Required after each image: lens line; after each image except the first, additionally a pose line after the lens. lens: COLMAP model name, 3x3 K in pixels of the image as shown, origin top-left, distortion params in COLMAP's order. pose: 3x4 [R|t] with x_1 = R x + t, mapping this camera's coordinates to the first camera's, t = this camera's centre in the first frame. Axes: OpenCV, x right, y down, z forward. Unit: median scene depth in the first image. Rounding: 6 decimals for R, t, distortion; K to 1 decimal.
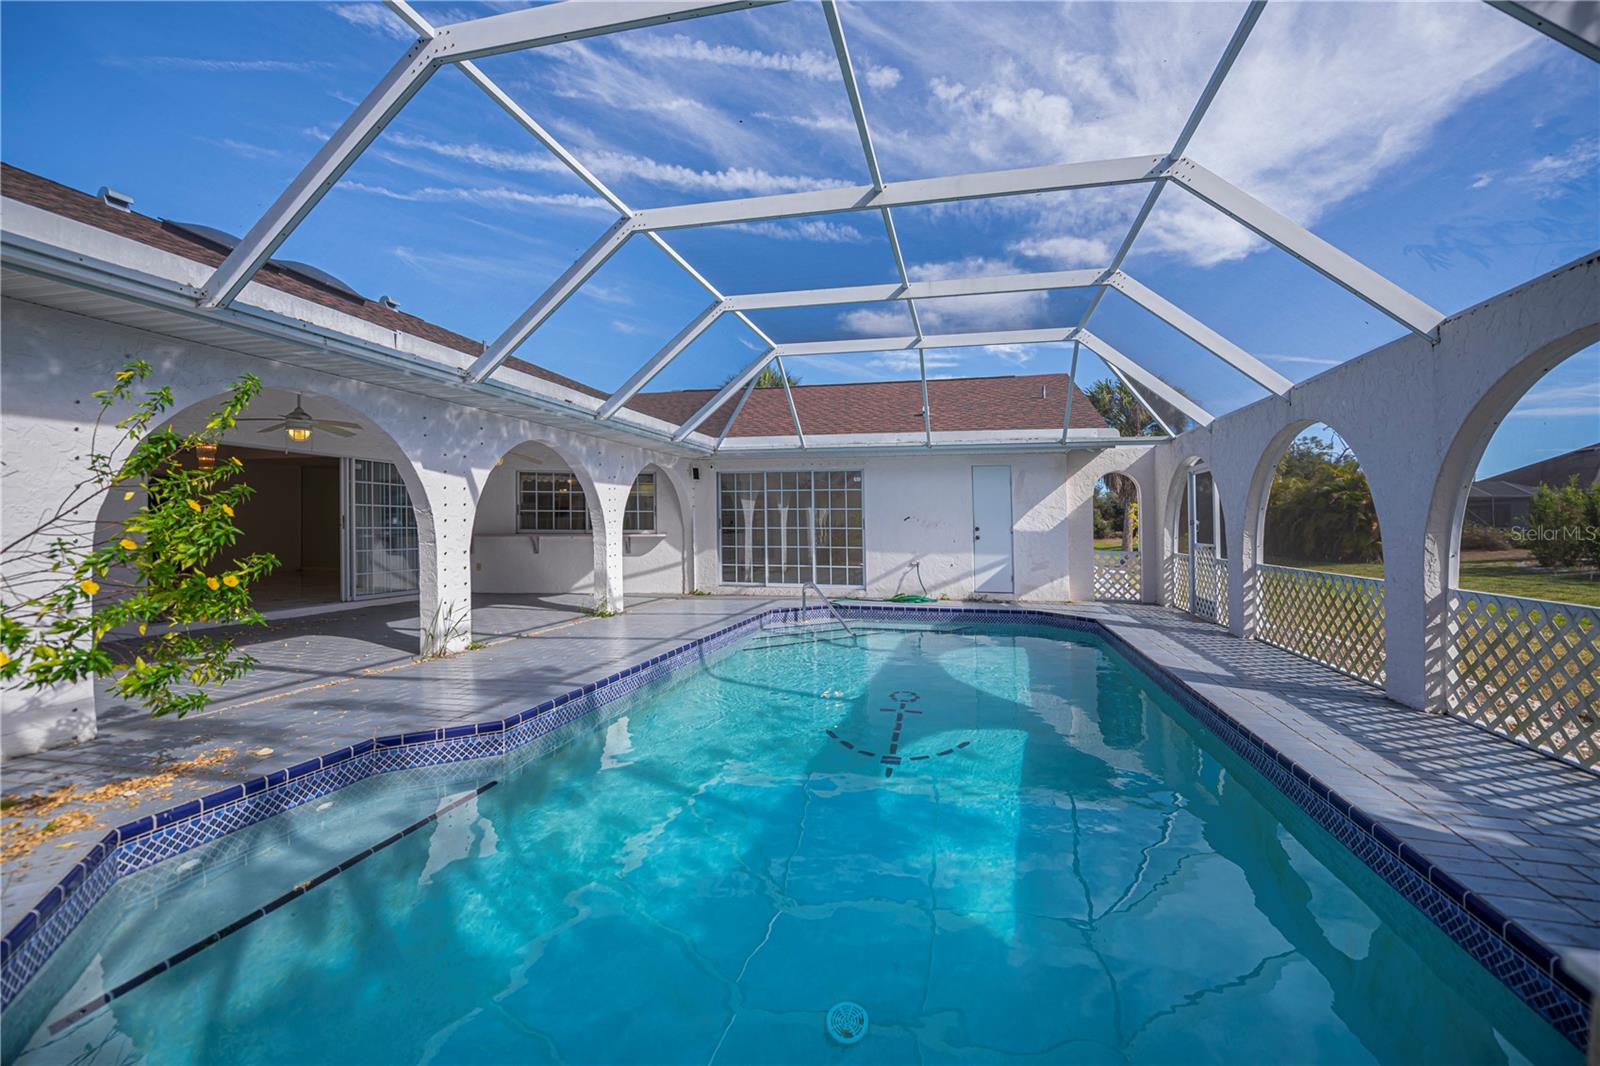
lens RADIAL K [[647.7, 0, 816.4], [0, 647.7, 525.0], [0, 0, 1]] dist [-0.018820, 0.000104]
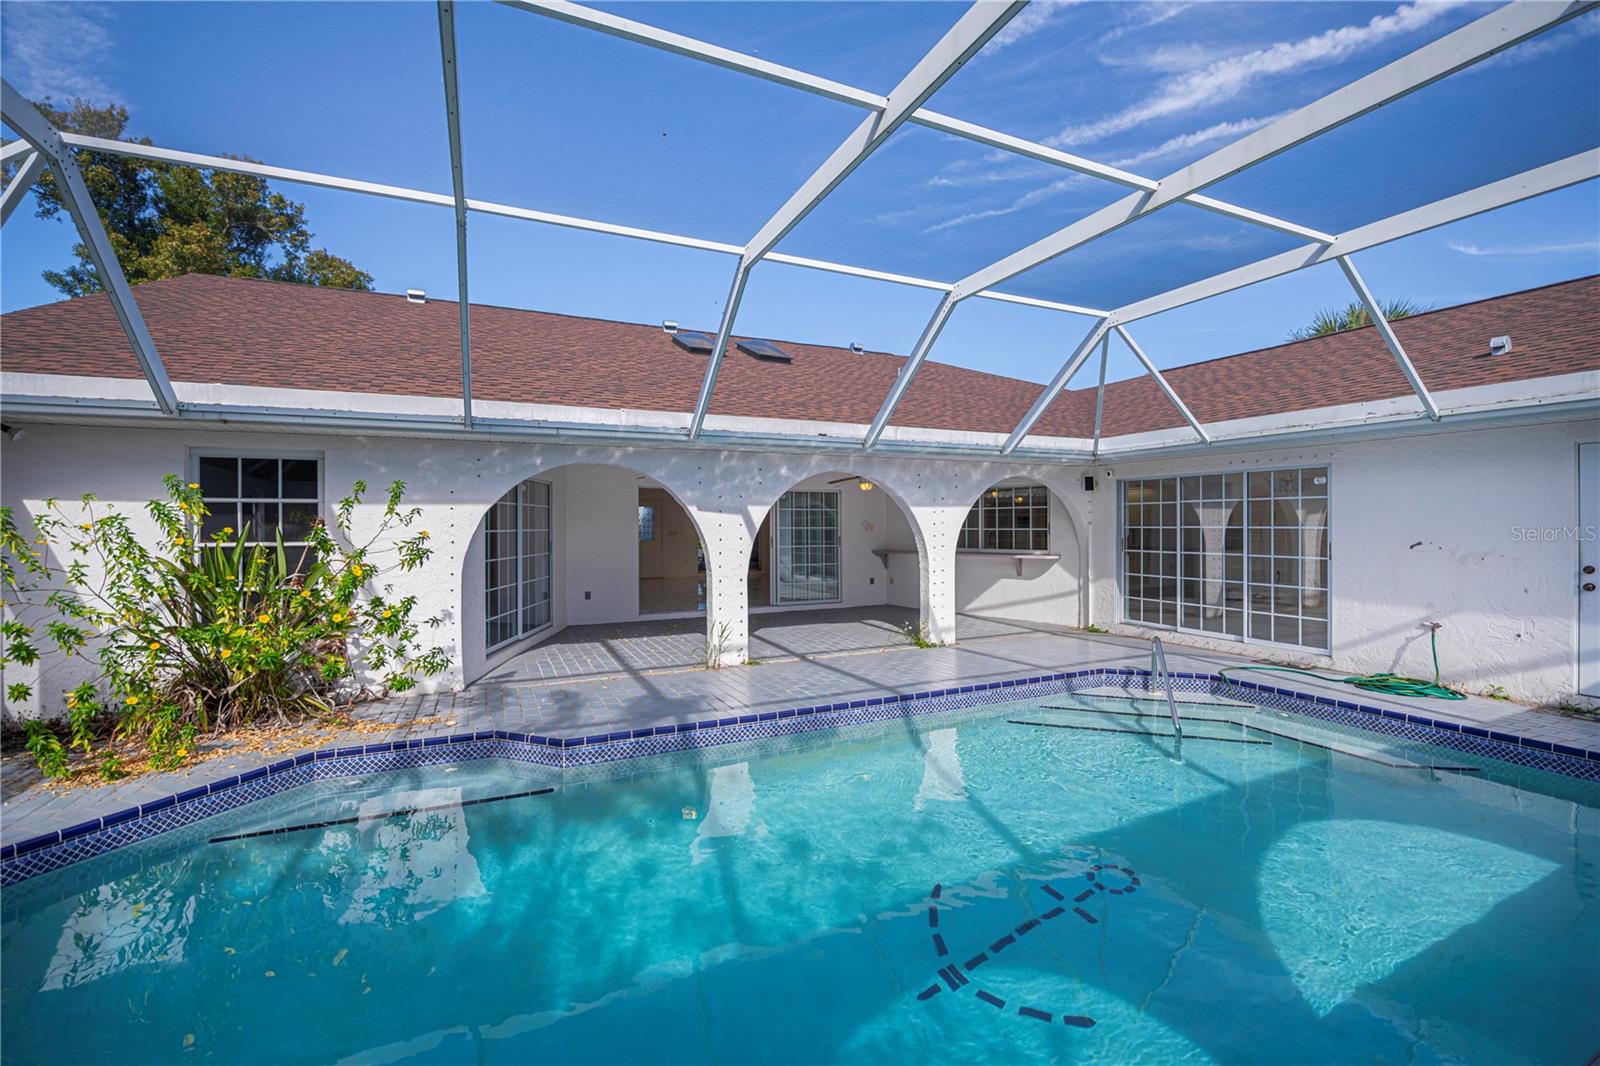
lens RADIAL K [[675.3, 0, 801.2], [0, 675.3, 527.9], [0, 0, 1]] dist [-0.010246, -0.000308]
pose [[0.619361, 0.000543, -0.785106, 0.334285], [0.007570, 0.999949, 0.006663, -0.041735], [0.785070, -0.010071, 0.619325, 0.247478]]
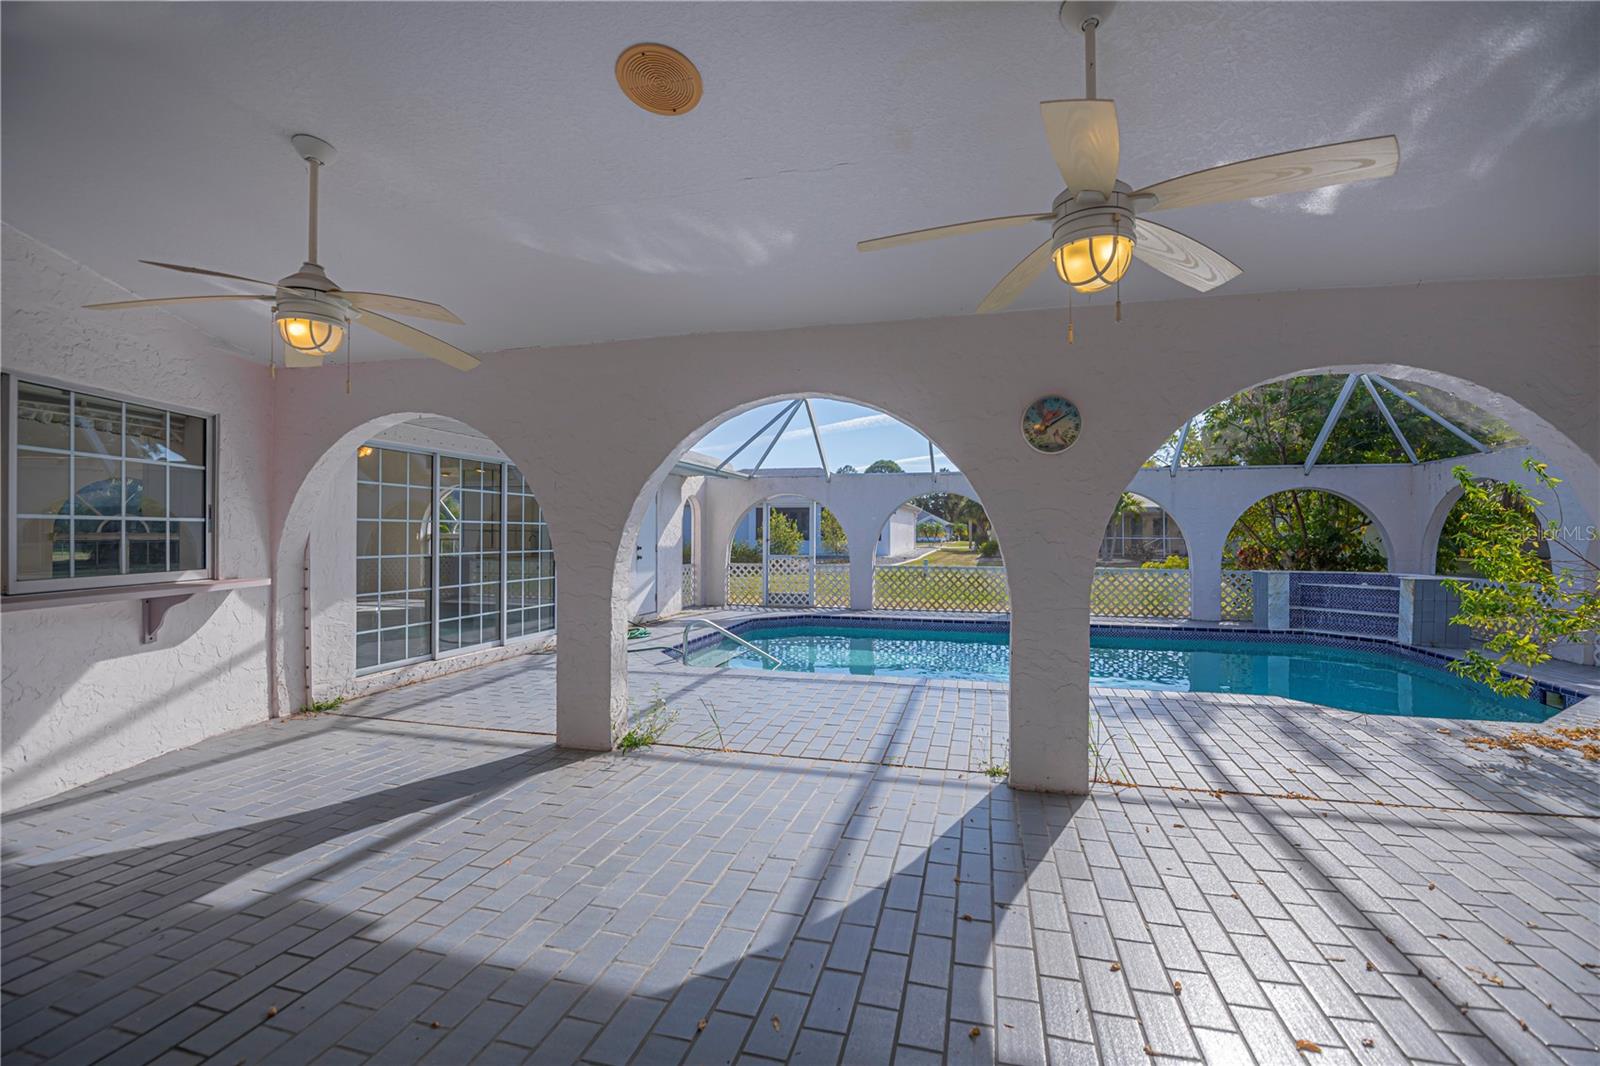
lens RADIAL K [[642.7, 0, 800.0], [0, 642.7, 533.0], [0, 0, 1]] dist [-0.020462, -0.000178]
pose [[0.056212, 0.004279, 0.998410, -0.791203], [0.003373, 0.999984, -0.004476, -0.009491], [-0.998413, 0.003619, 0.056196, 0.882521]]
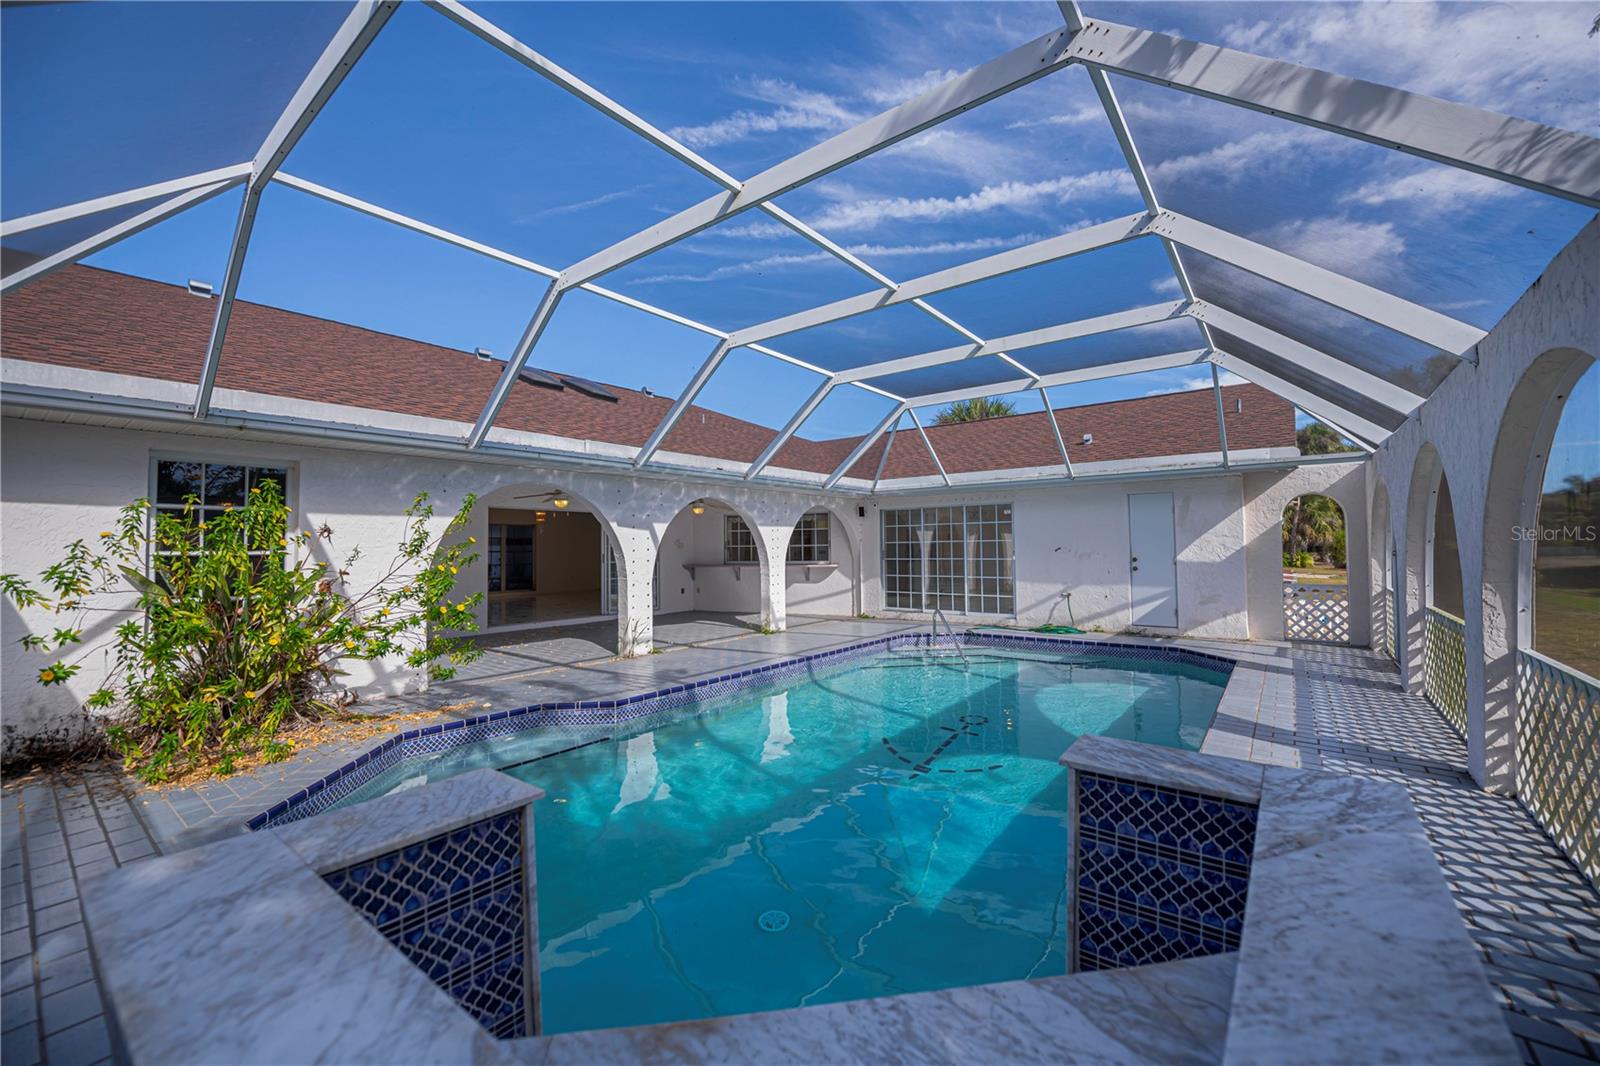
lens RADIAL K [[634.2, 0, 800.0], [0, 634.2, 533.0], [0, 0, 1]] dist [-0.010217, -0.000707]
pose [[0.907779, -0.020913, -0.418926, 0.236161], [0.012975, 0.999678, -0.021788, -0.024008], [0.419247, 0.014343, 0.907759, -0.078671]]
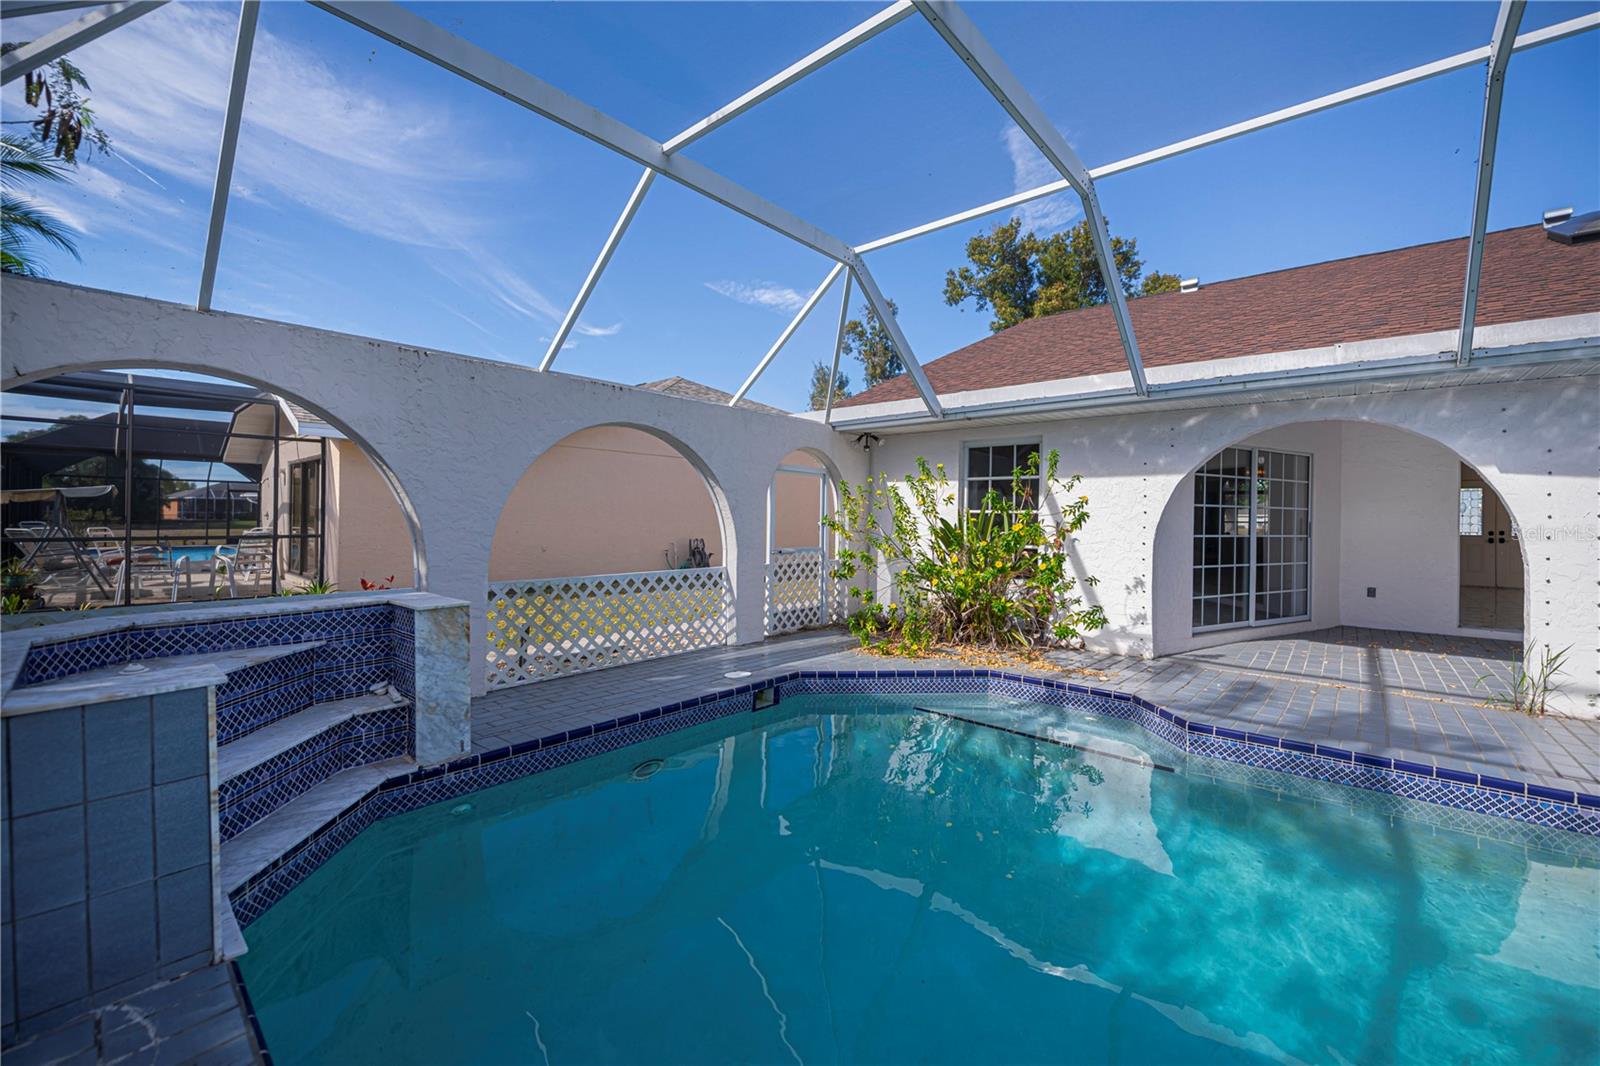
lens RADIAL K [[634.2, 0, 800.0], [0, 634.2, 533.0], [0, 0, 1]] dist [-0.010217, -0.000707]
pose [[-0.481005, 0.017242, -0.876549, 0.325917], [0.000719, 0.999814, 0.019273, -0.015111], [0.876718, 0.008640, -0.480927, 0.404461]]
